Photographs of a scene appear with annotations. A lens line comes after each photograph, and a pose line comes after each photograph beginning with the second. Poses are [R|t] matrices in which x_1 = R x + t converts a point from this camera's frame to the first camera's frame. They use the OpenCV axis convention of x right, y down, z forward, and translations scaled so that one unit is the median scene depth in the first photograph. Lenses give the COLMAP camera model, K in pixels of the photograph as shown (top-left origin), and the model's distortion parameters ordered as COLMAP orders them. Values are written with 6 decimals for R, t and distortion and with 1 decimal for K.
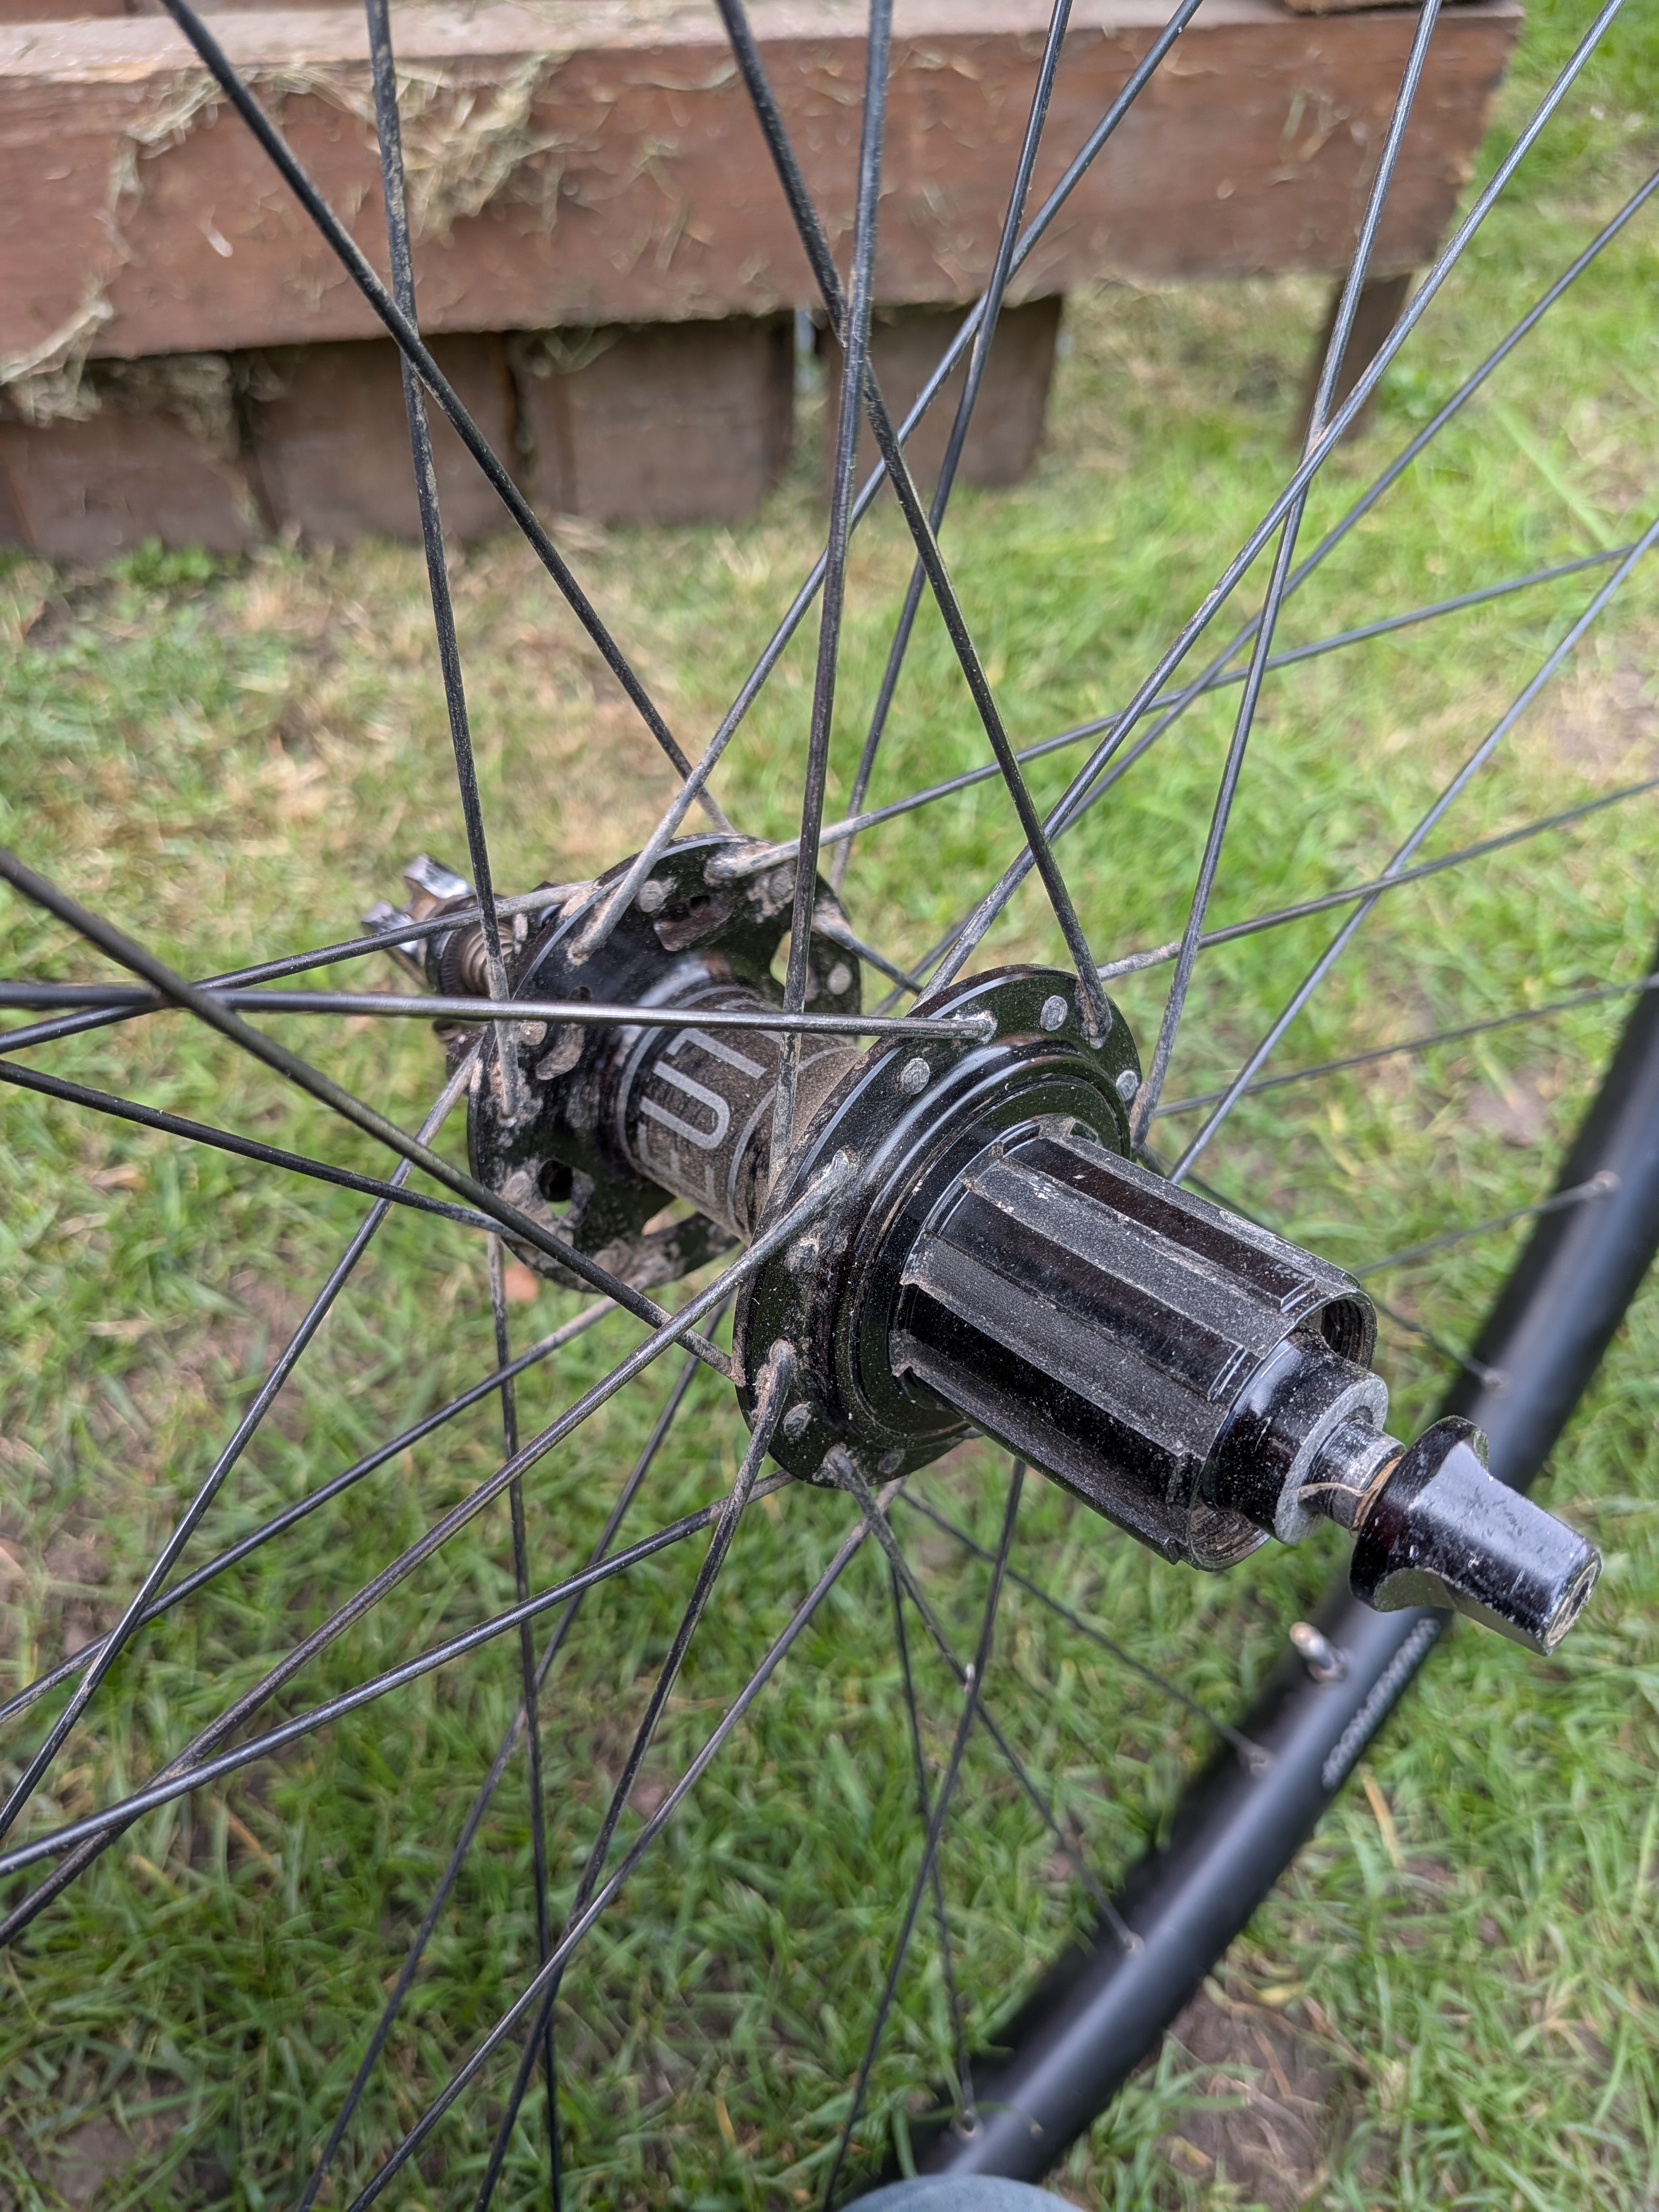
lens RADIAL K [[1583.5, 0, 828.3], [0, 1583.5, 1114.7], [0, 0, 1]] dist [0.003968, -0.001121]
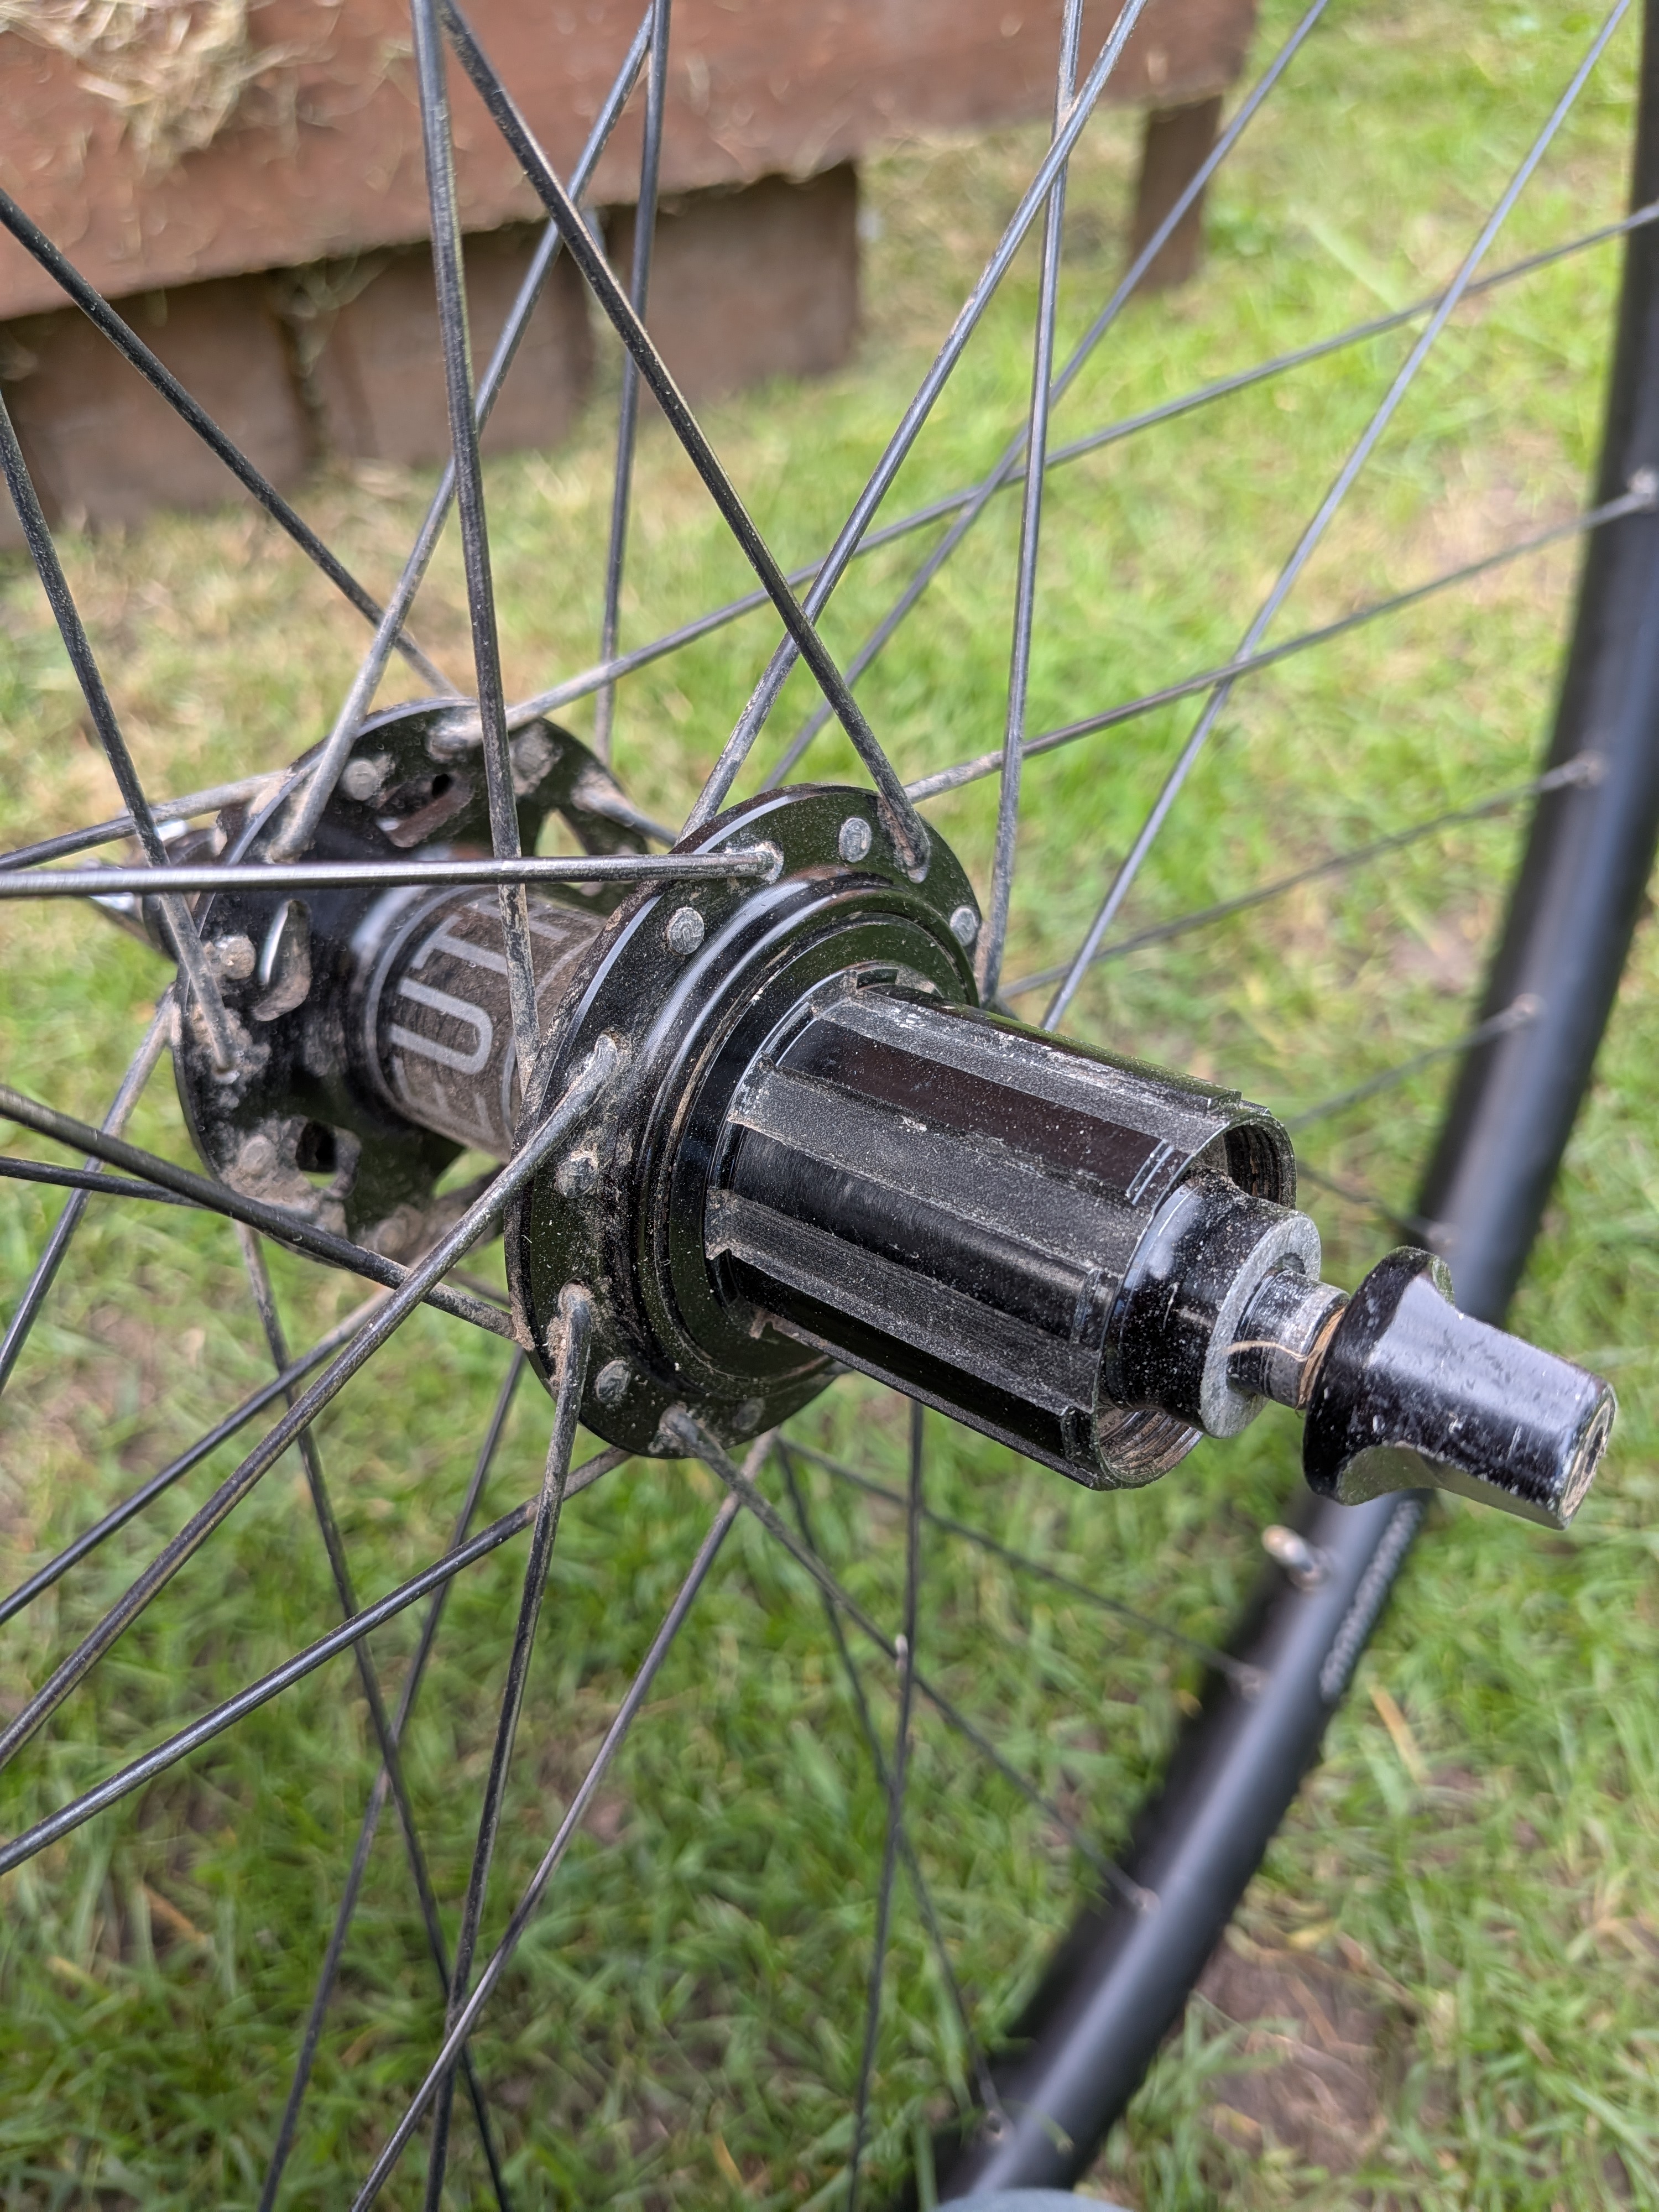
lens RADIAL K [[1522.8, 0, 829.5], [0, 1522.8, 1106.0], [0, 0, 1]] dist [-0.005895, 0.004677]
pose [[0.991132, -0.131262, 0.020696, 0.053195], [0.131006, 0.991293, 0.013285, 0.030490], [-0.022260, -0.010456, 0.999698, 0.130195]]
